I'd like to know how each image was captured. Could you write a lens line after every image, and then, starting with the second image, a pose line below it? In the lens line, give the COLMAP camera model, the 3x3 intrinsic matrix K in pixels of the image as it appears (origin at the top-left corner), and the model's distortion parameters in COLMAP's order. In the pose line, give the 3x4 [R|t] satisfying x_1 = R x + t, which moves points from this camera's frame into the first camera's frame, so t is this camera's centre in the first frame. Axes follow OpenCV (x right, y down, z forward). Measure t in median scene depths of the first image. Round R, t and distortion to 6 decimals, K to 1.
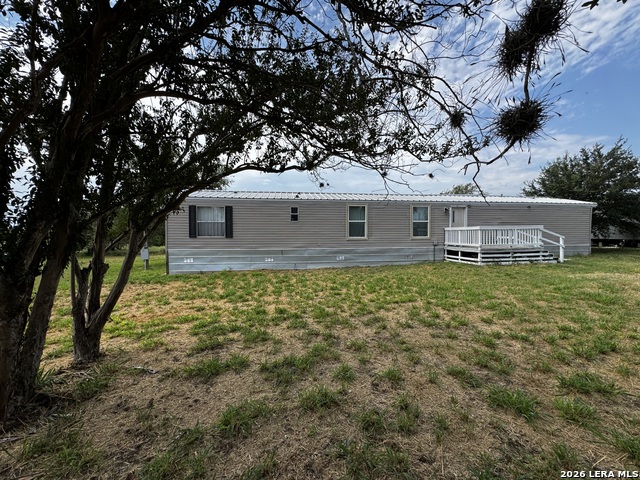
lens RADIAL K [[261.0, 0, 320.0], [0, 261.0, 240.0], [0, 0, 1]] dist [0.001027, -0.000114]
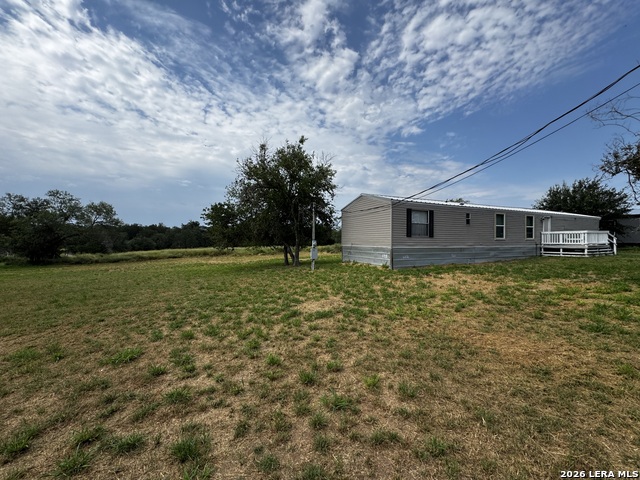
lens RADIAL K [[256.7, 0, 320.0], [0, 256.7, 240.0], [0, 0, 1]] dist [0.010350, 0.000017]
pose [[0.957361, 0.006448, 0.288822, -1.035832], [-0.001095, 0.999825, -0.018693, 0.023631], [-0.288892, 0.017579, 0.957200, 0.022140]]
